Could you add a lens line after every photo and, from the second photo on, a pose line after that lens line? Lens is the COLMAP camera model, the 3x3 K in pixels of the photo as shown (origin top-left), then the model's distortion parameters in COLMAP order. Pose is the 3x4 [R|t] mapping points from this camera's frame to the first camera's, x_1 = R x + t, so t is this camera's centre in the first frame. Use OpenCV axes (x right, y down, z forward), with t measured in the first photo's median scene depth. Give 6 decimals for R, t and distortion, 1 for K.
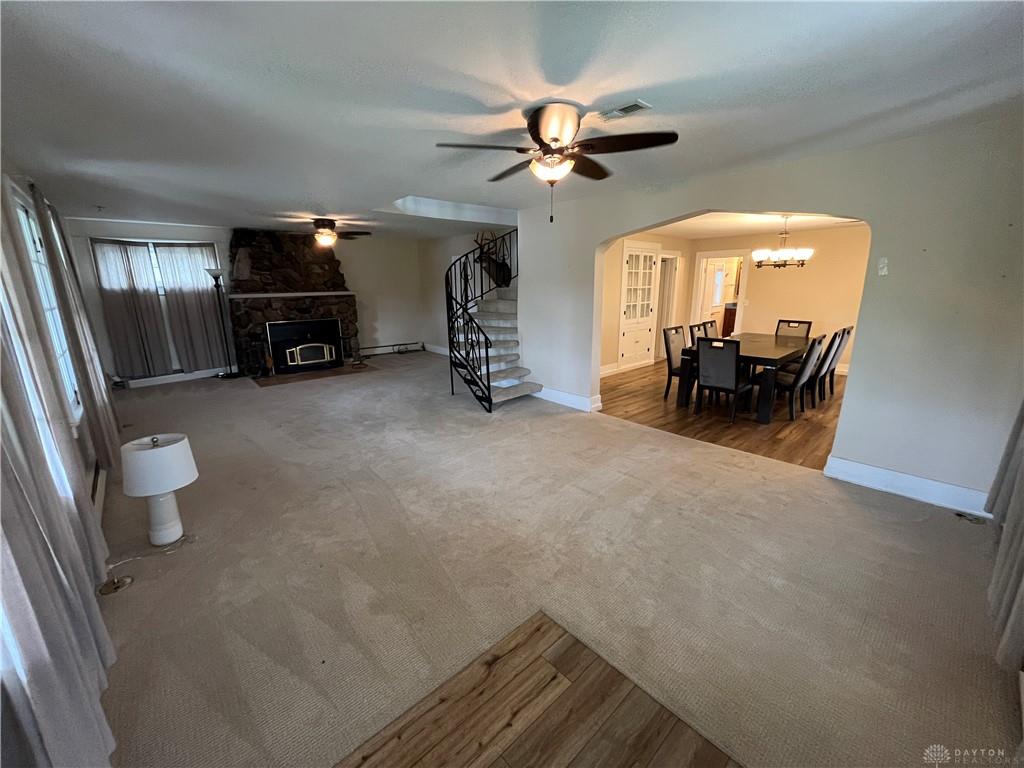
lens RADIAL K [[412.4, 0, 512.8], [0, 412.4, 385.4], [0, 0, 1]] dist [-0.001751, -0.000094]
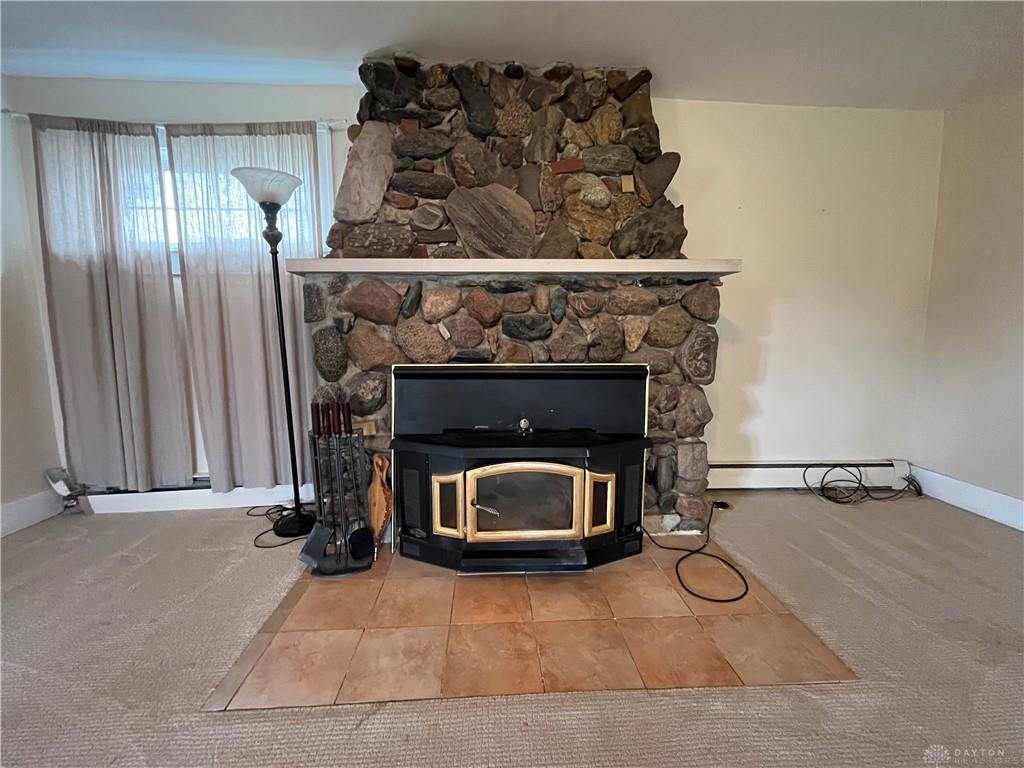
lens RADIAL K [[412.4, 0, 511.5], [0, 412.4, 383.1], [0, 0, 1]] dist [-0.001751, -0.000094]
pose [[0.783057, 0.069899, -0.618009, -0.345793], [-0.155101, 0.984217, -0.085204, -0.121994], [0.602300, 0.162573, 0.781540, 0.789880]]
